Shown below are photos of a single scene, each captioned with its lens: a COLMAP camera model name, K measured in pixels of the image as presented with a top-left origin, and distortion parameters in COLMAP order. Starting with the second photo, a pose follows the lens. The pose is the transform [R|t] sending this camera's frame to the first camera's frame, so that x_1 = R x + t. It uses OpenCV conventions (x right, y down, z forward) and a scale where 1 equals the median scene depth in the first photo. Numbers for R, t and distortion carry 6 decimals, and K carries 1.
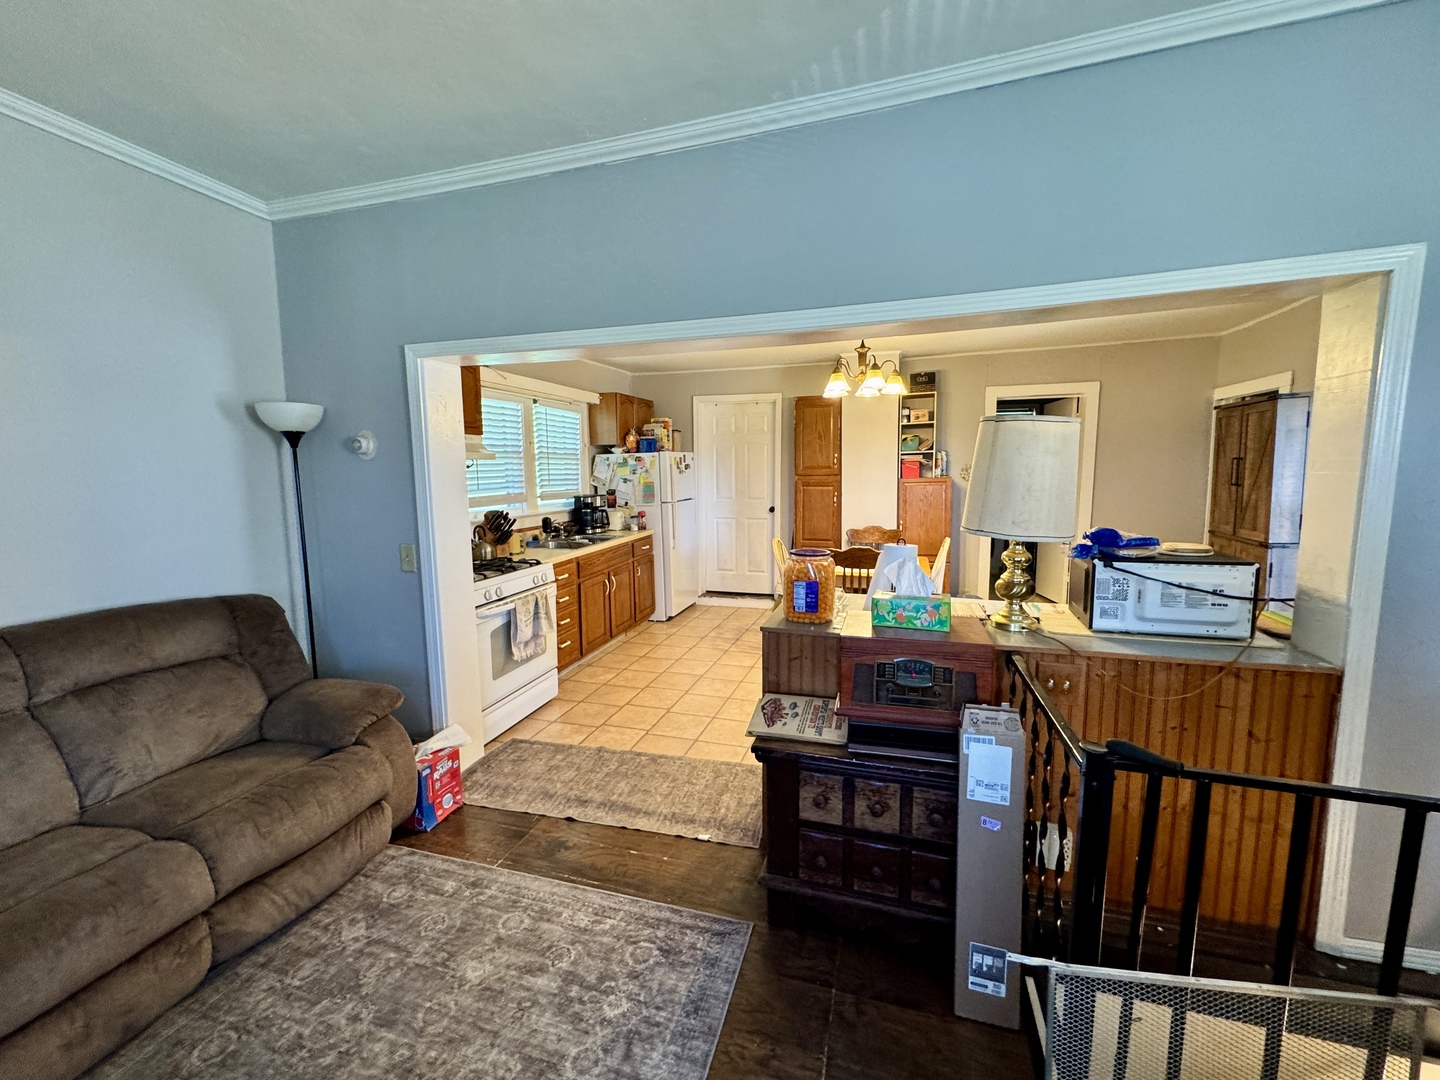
lens RADIAL K [[573.4, 0, 720.5], [0, 573.4, 538.3], [0, 0, 1]] dist [-0.003807, 0.000494]
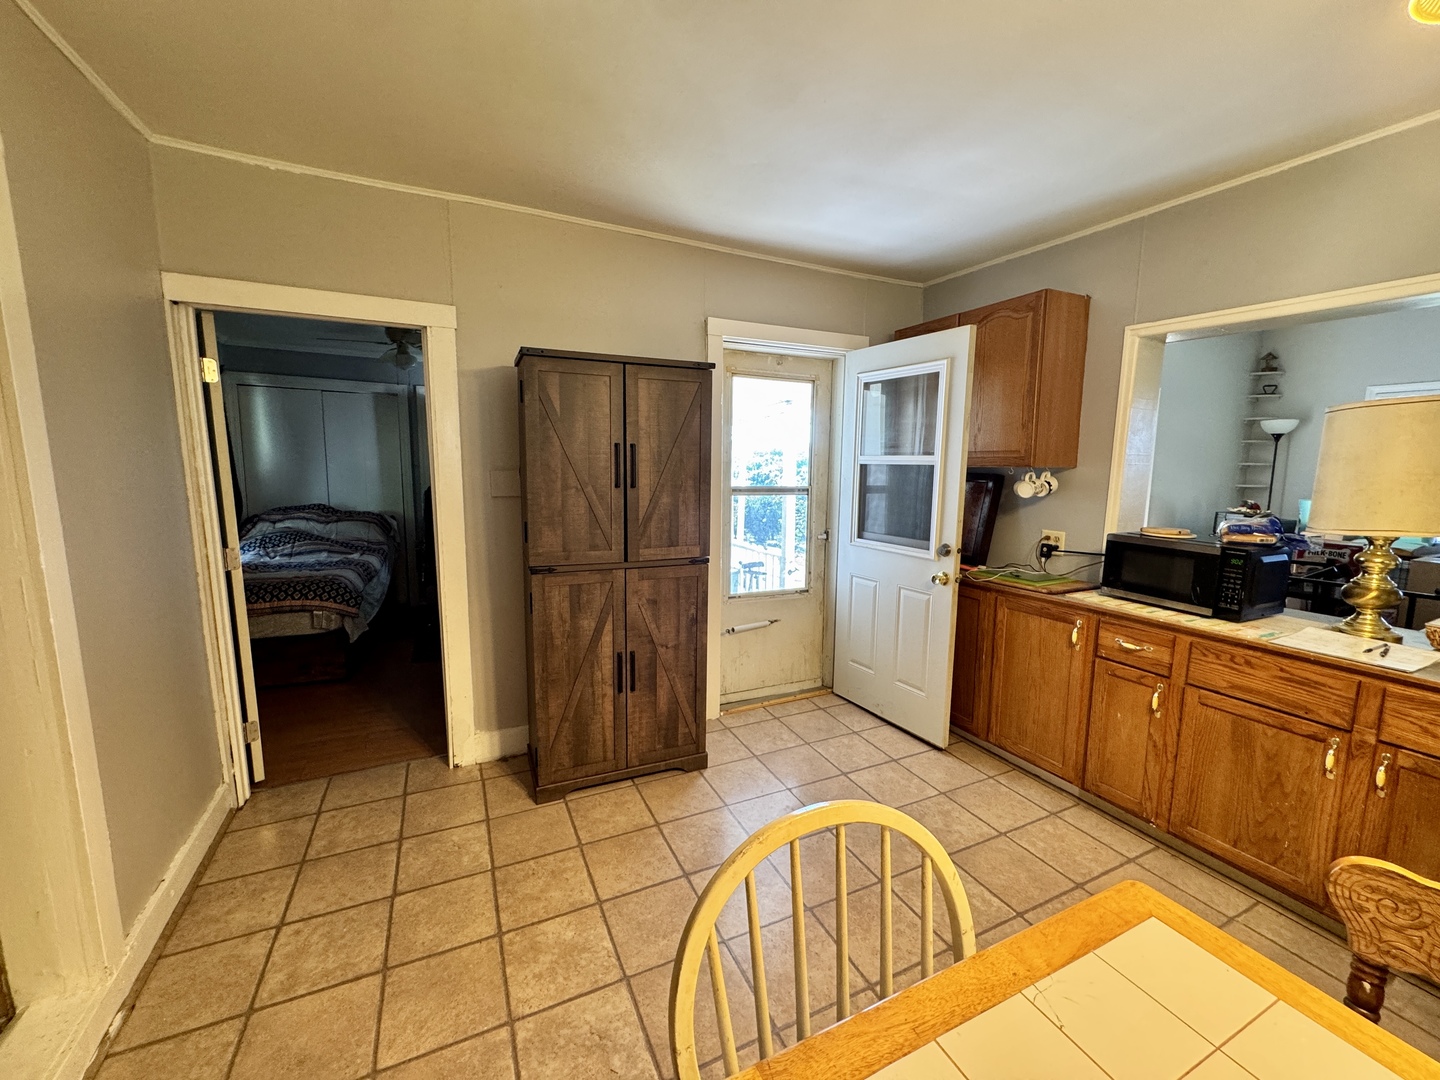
lens RADIAL K [[573.4, 0, 724.3], [0, 573.4, 539.8], [0, 0, 1]] dist [-0.003807, 0.000494]
pose [[-0.693486, -0.091761, 0.714603, 0.228532], [0.089355, 0.973244, 0.211687, -0.105266], [-0.714907, 0.210655, -0.666732, 0.891723]]
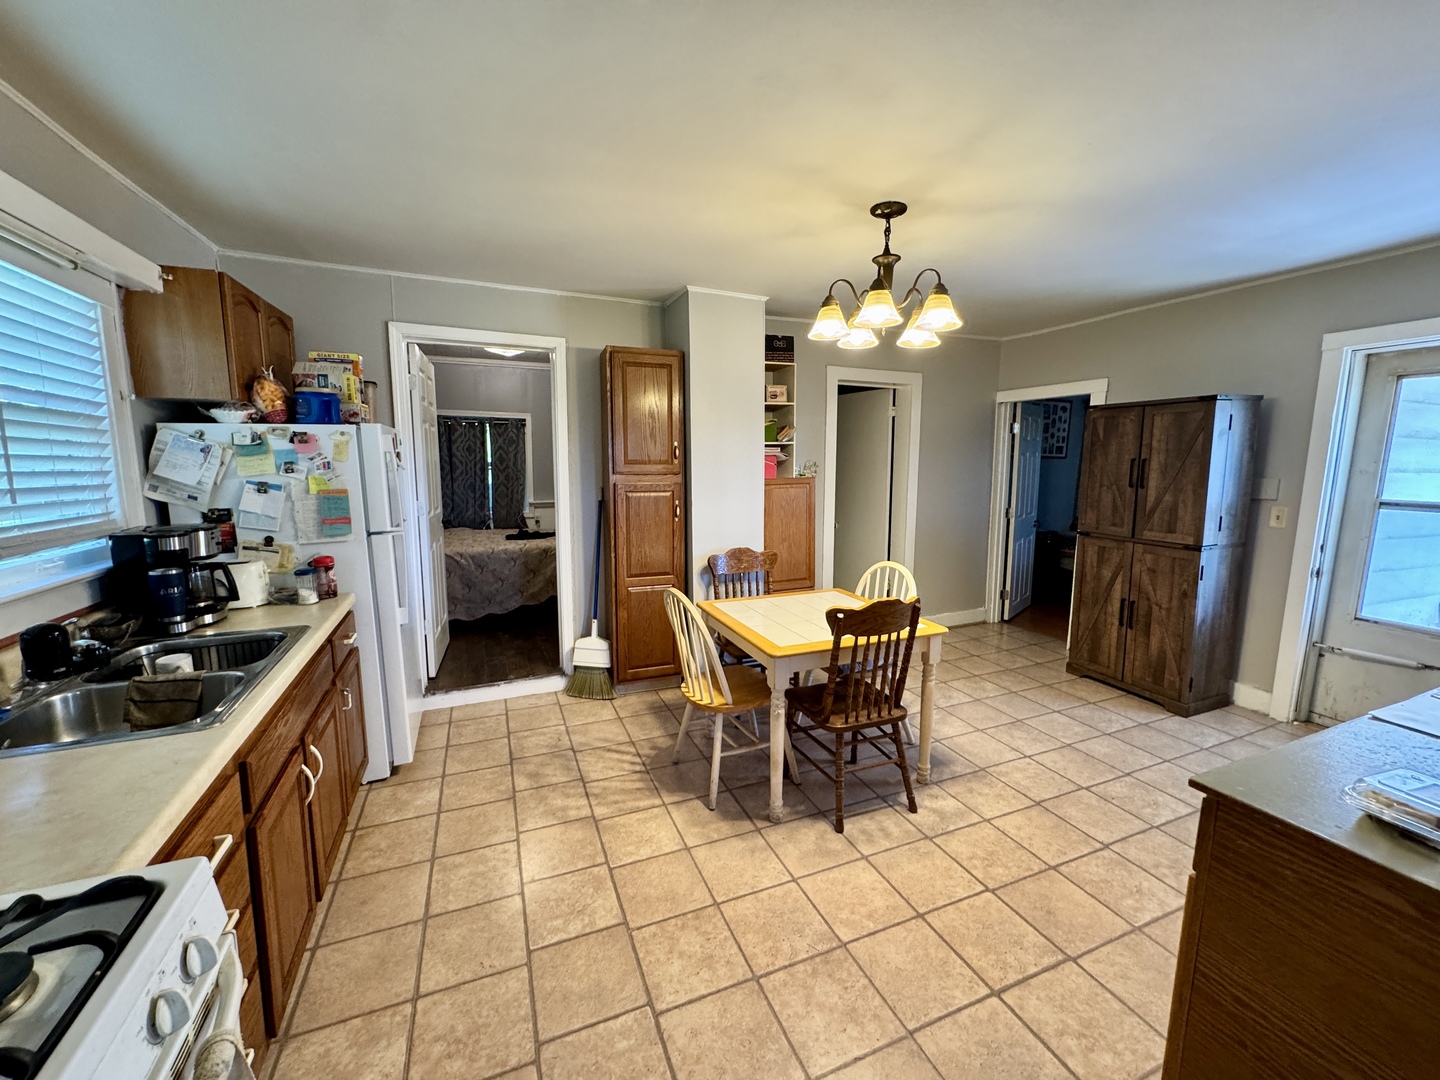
lens RADIAL K [[573.4, 0, 718.7], [0, 573.4, 540.3], [0, 0, 1]] dist [-0.003807, 0.000494]
pose [[0.762810, -0.074162, 0.642355, -0.185851], [0.066497, 0.997131, 0.036155, -0.054866], [-0.643194, 0.015135, 0.765554, 0.462601]]
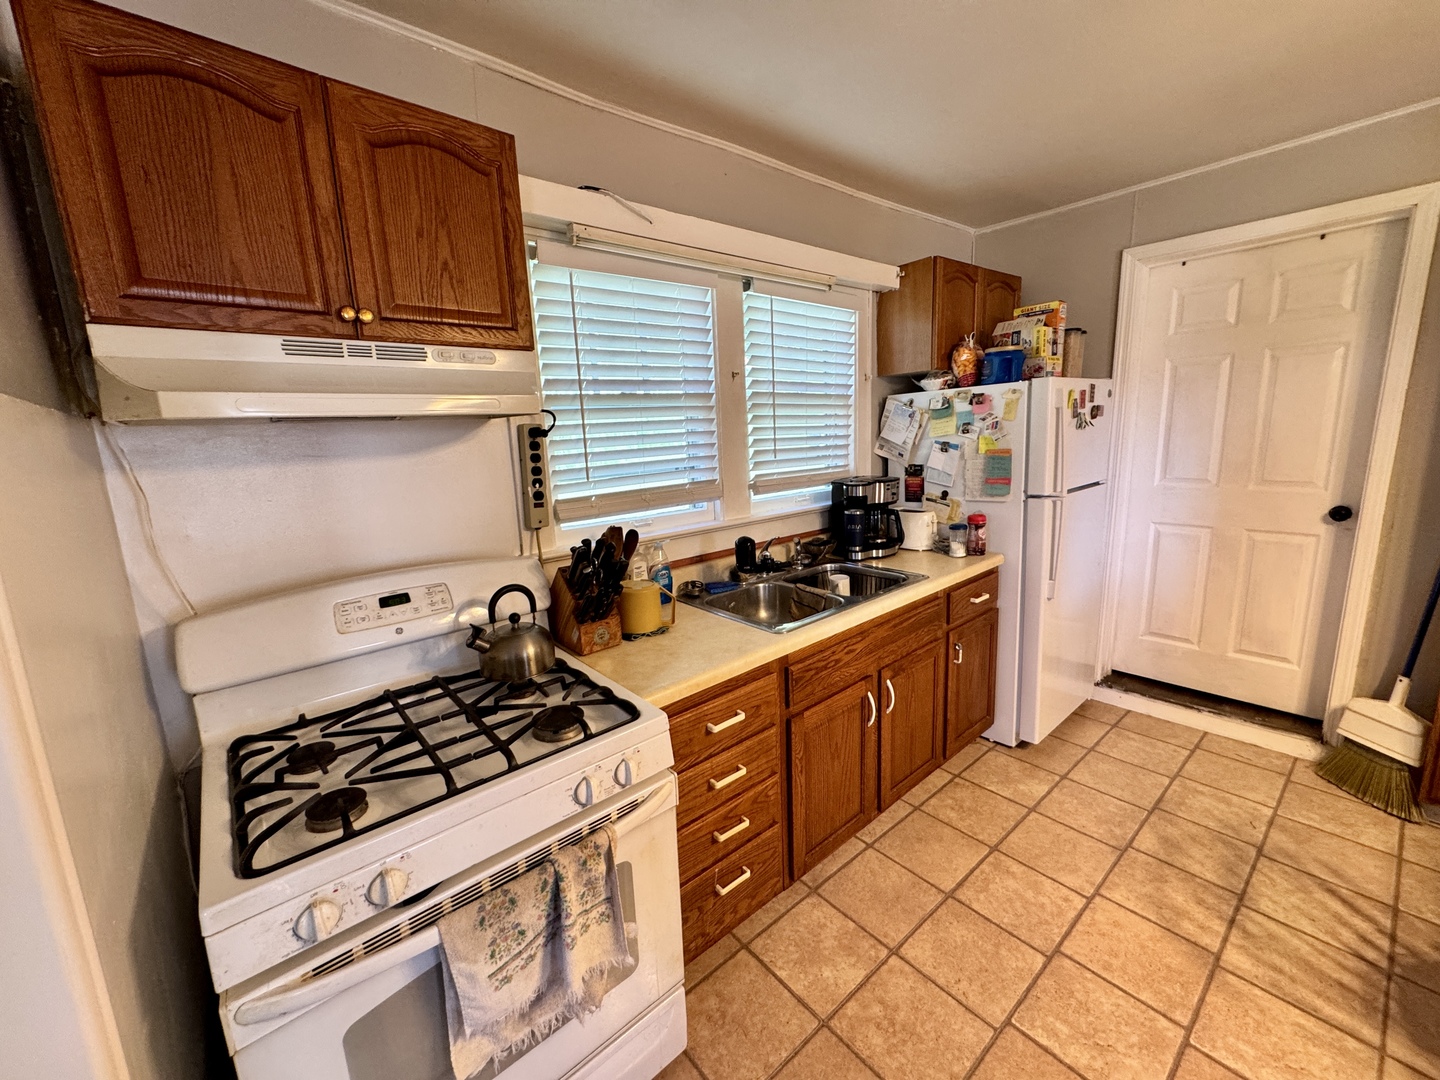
lens RADIAL K [[573.4, 0, 721.1], [0, 573.4, 539.2], [0, 0, 1]] dist [-0.003807, 0.000494]
pose [[0.843549, 0.073987, -0.531931, -0.064764], [-0.030761, 0.995495, 0.089683, -0.061831], [0.536170, -0.059290, 0.842025, 0.500214]]
